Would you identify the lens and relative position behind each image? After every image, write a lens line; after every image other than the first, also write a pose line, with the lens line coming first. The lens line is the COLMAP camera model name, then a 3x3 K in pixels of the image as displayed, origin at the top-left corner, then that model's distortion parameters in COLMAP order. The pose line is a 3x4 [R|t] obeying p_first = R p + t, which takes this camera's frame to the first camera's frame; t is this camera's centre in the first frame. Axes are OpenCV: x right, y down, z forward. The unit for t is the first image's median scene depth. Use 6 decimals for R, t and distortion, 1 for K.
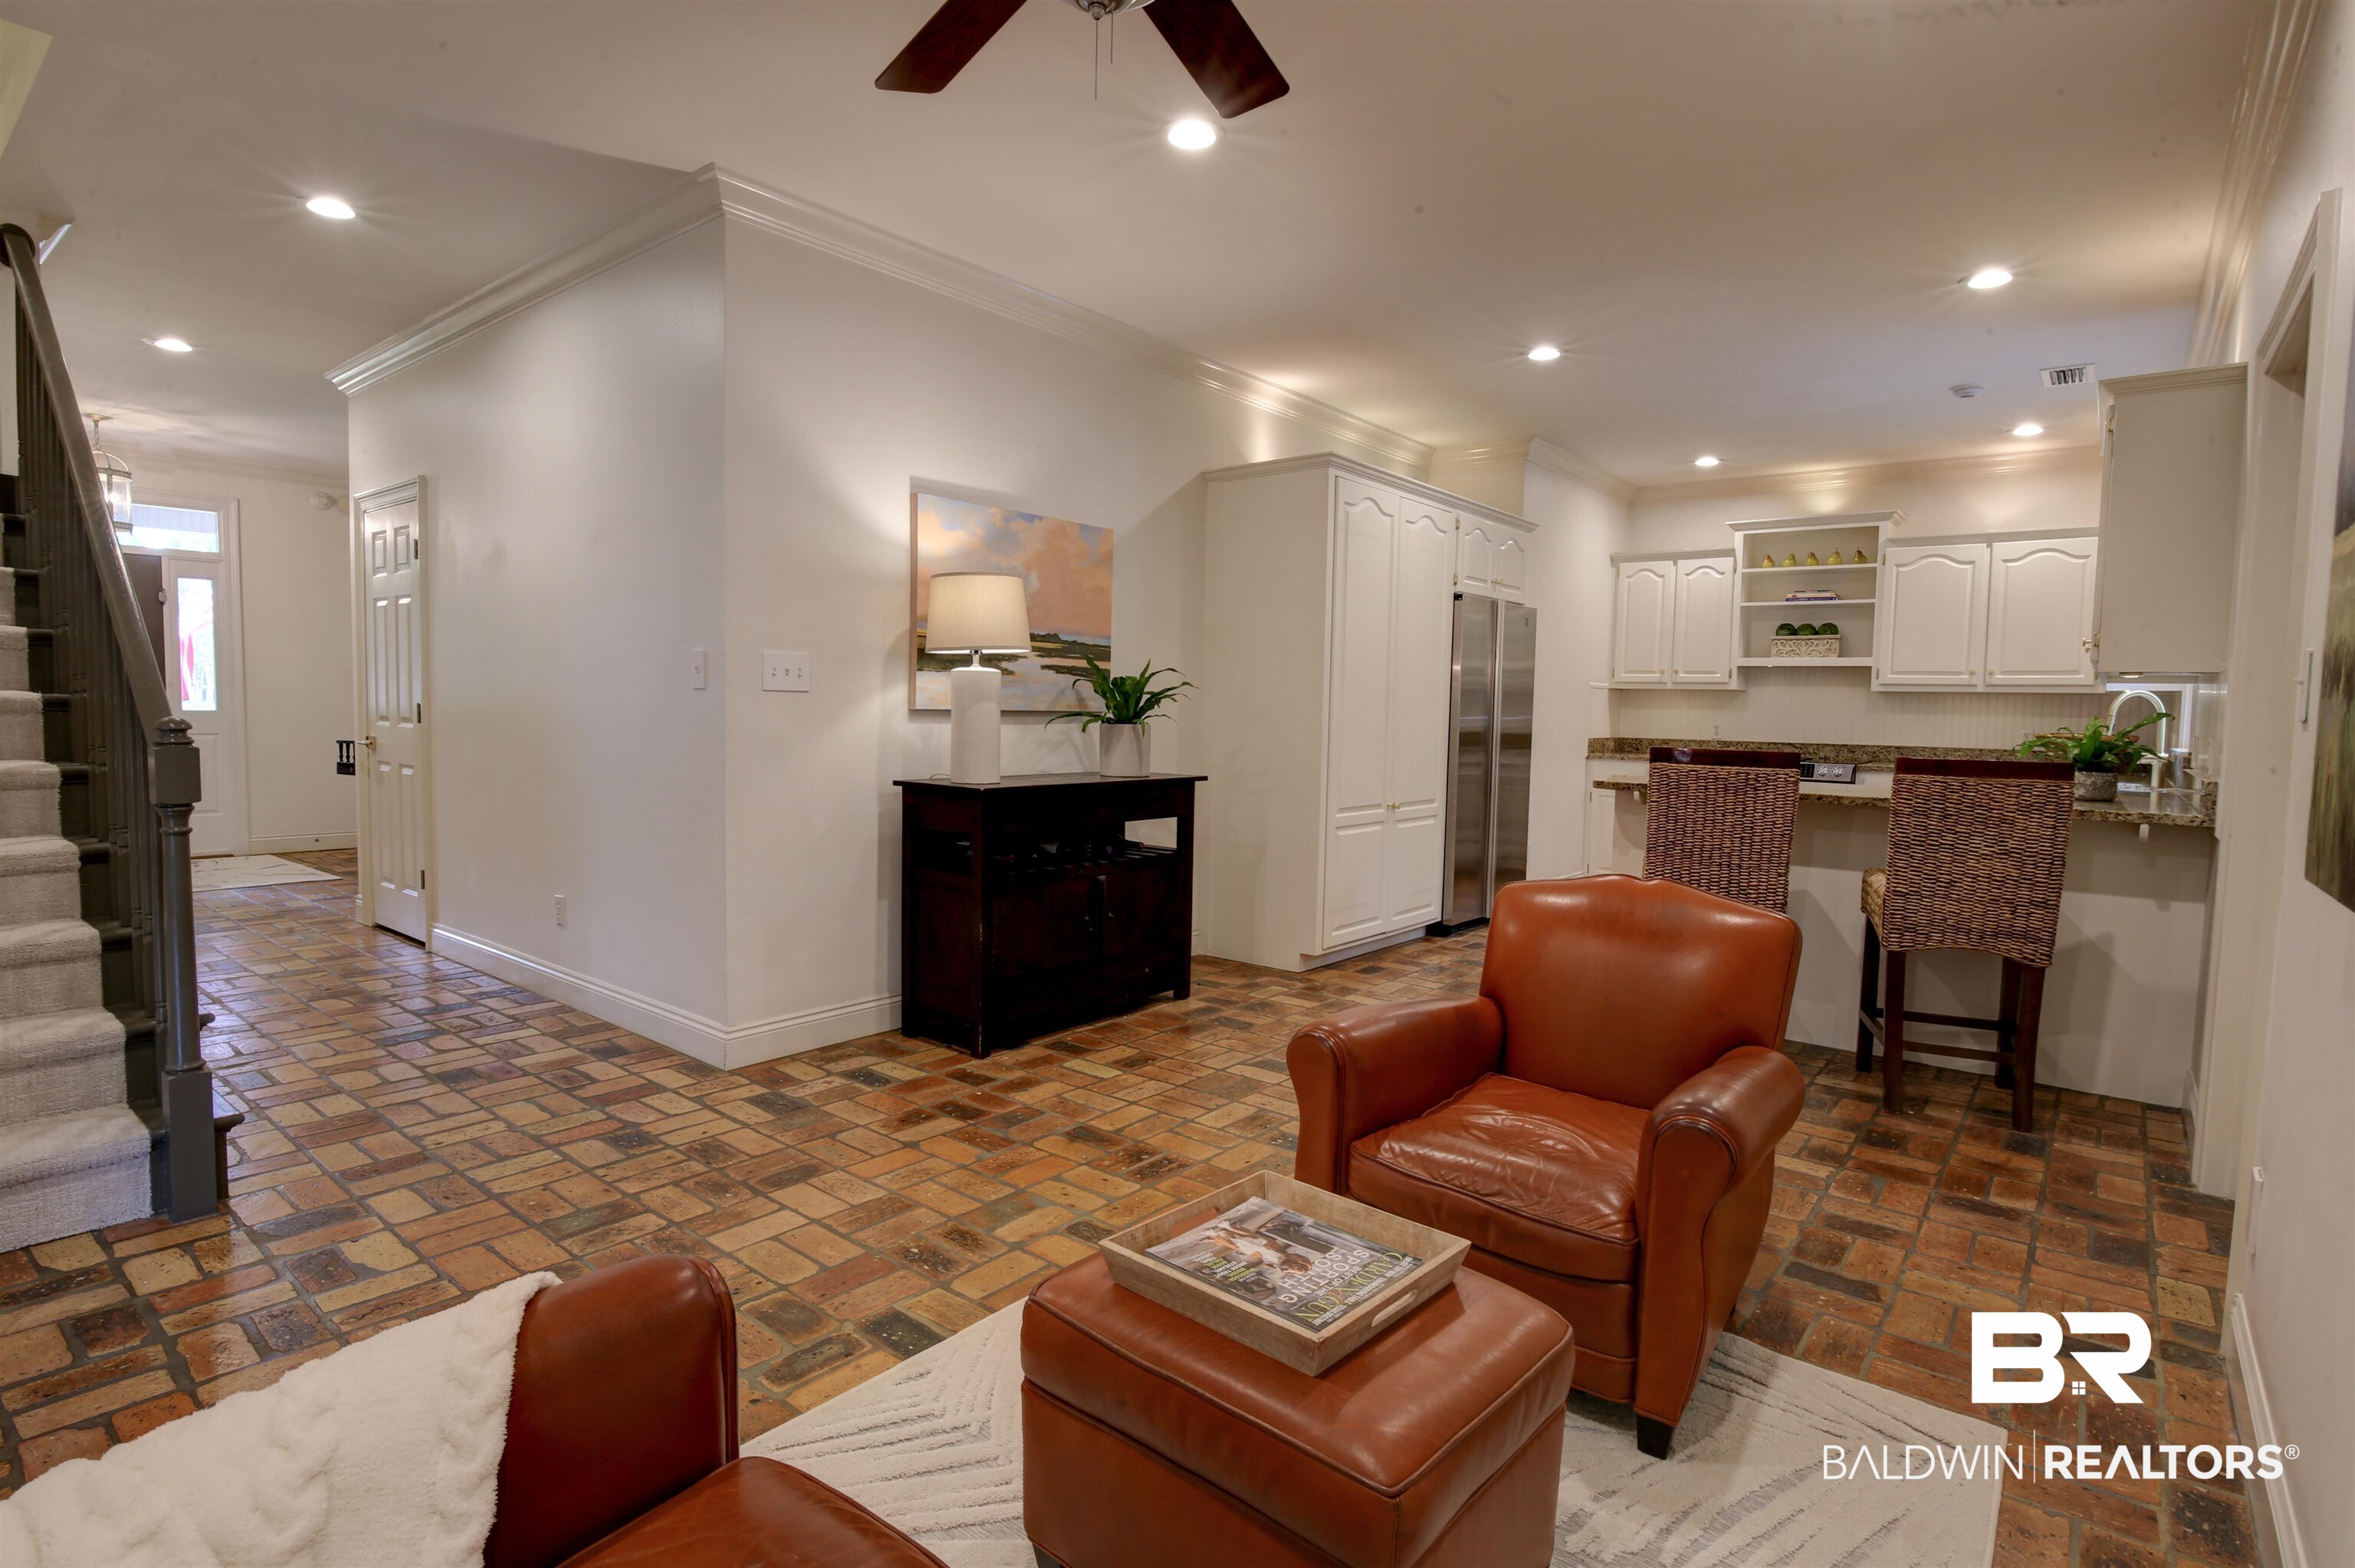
lens RADIAL K [[1171.0, 0, 1218.4], [0, 1171.0, 772.1], [0, 0, 1]] dist [-0.026741, 0.004089]
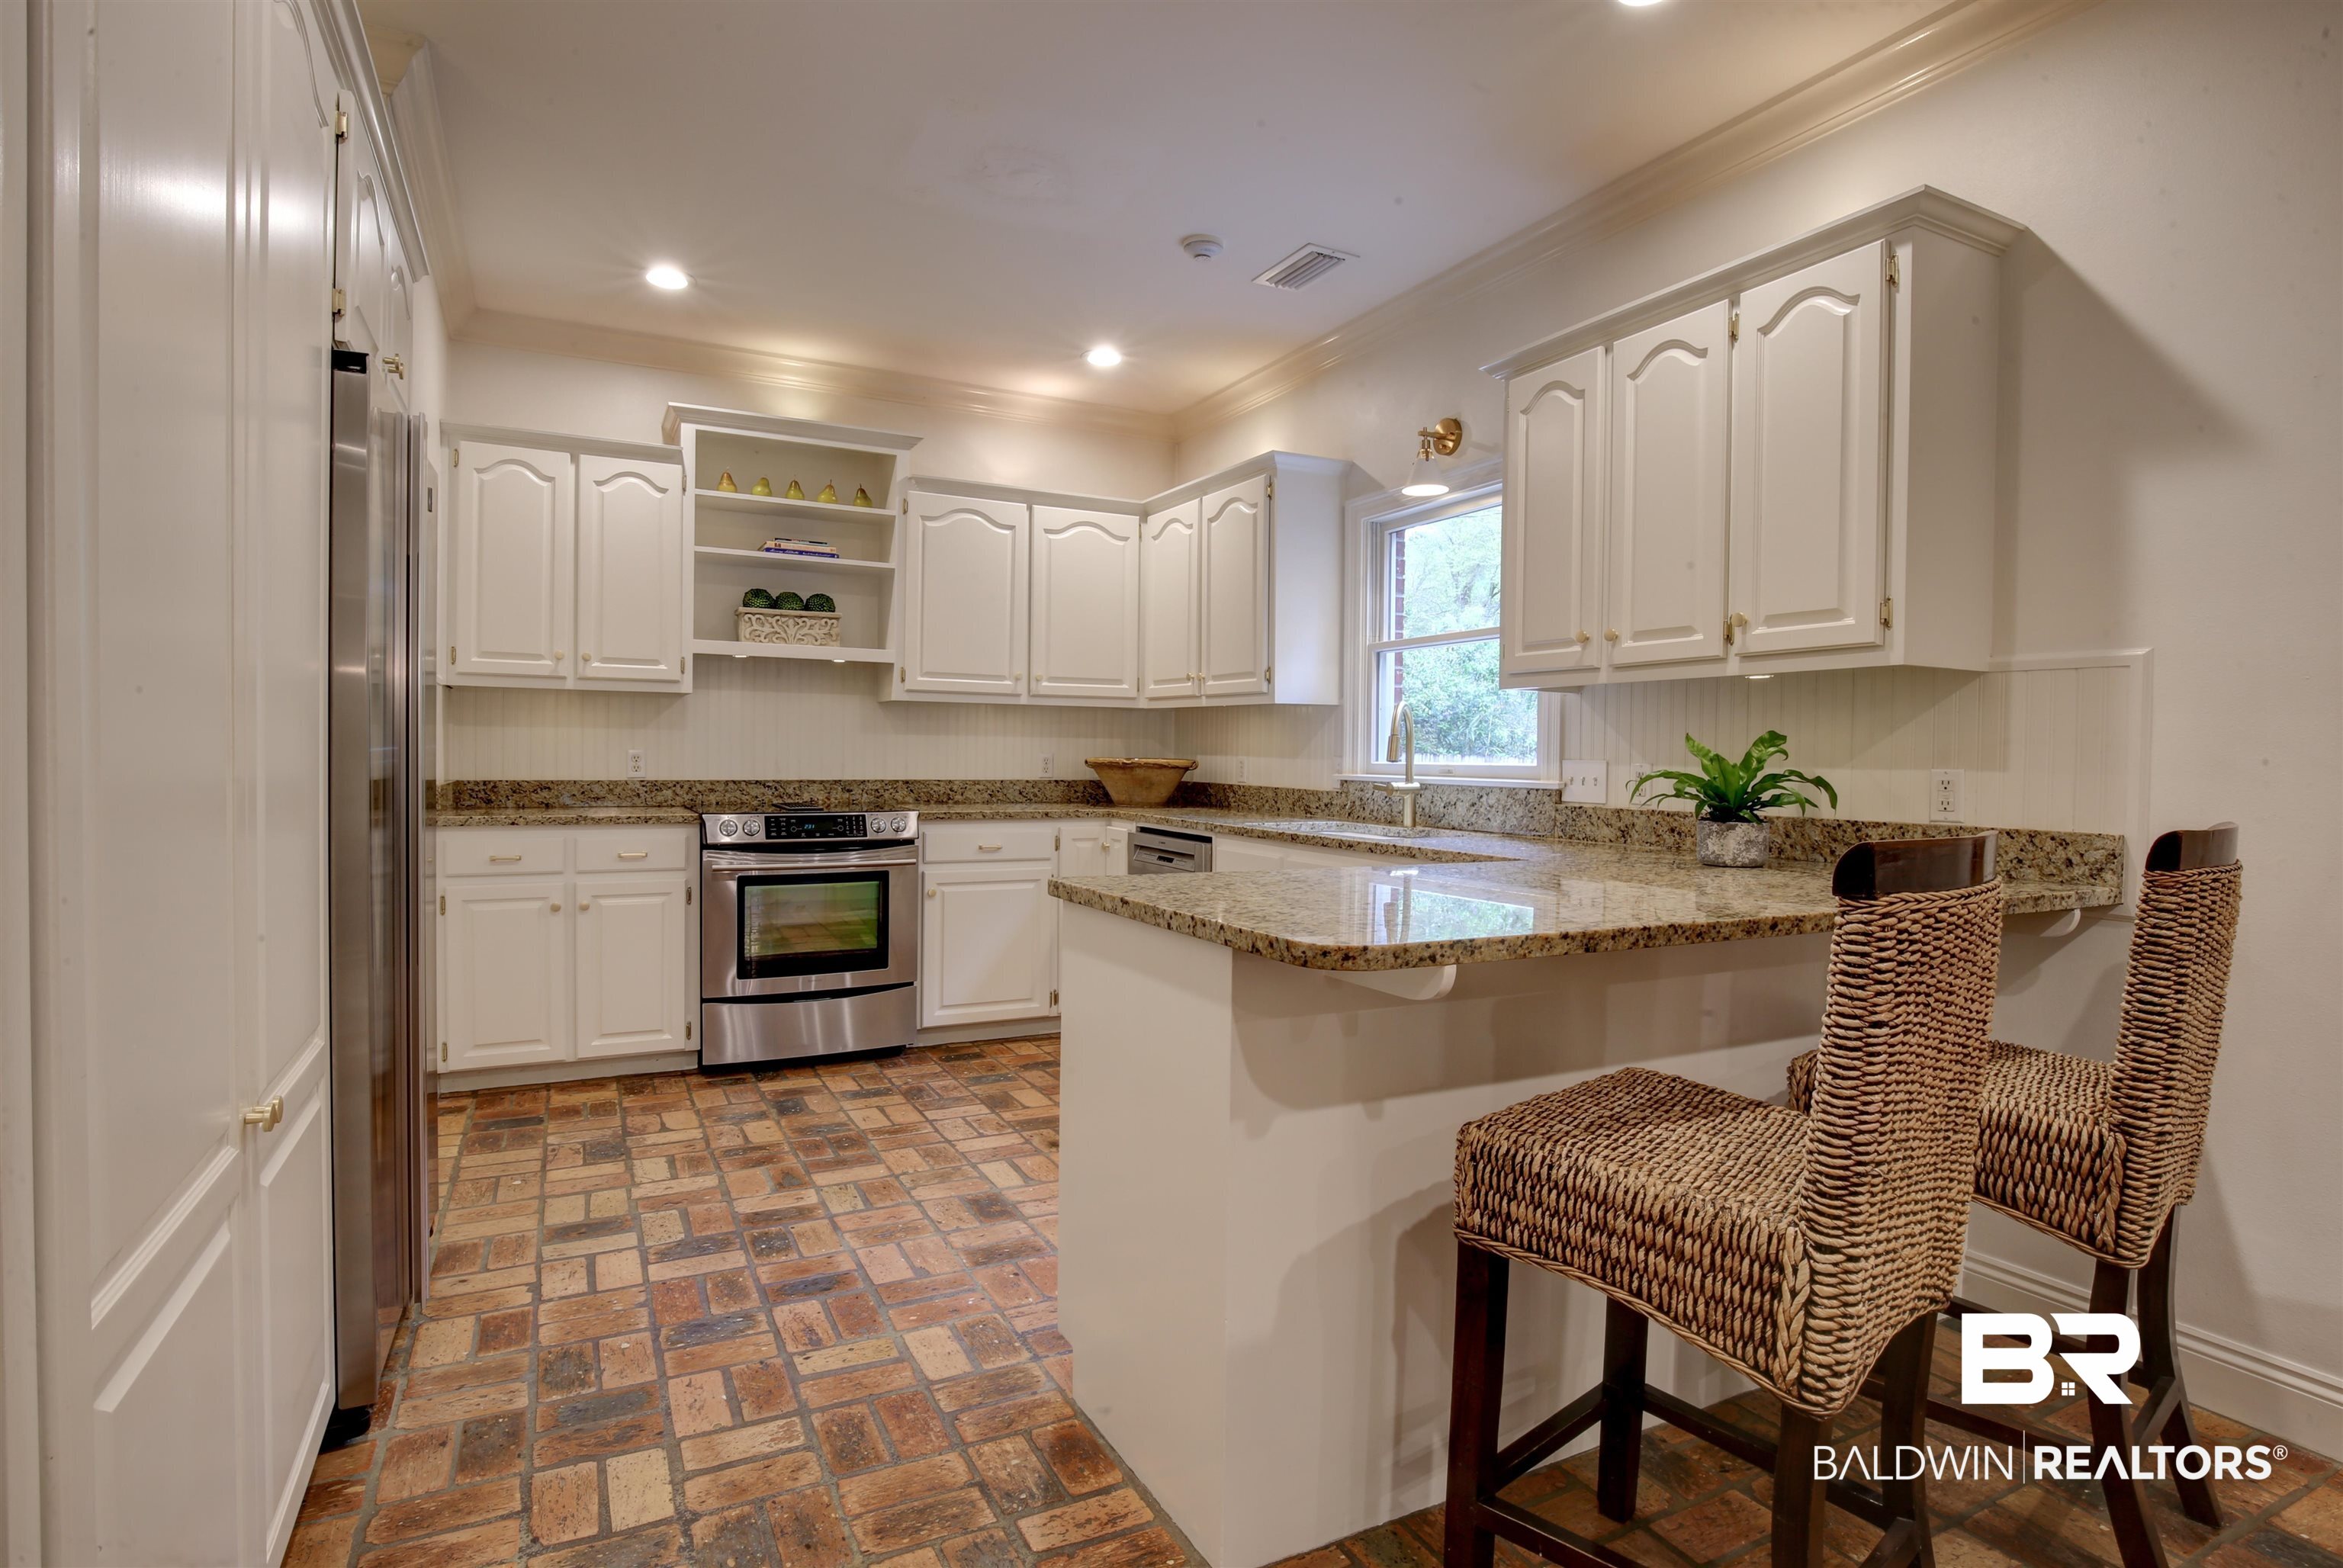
lens RADIAL K [[1165.2, 0, 1161.2], [0, 1165.2, 791.1], [0, 0, 1]] dist [-0.026741, 0.004089]
pose [[0.427680, -0.044266, 0.902846, 0.026525], [0.047177, 0.998532, 0.026610, -0.044509], [-0.902698, 0.031213, 0.429140, 0.914167]]
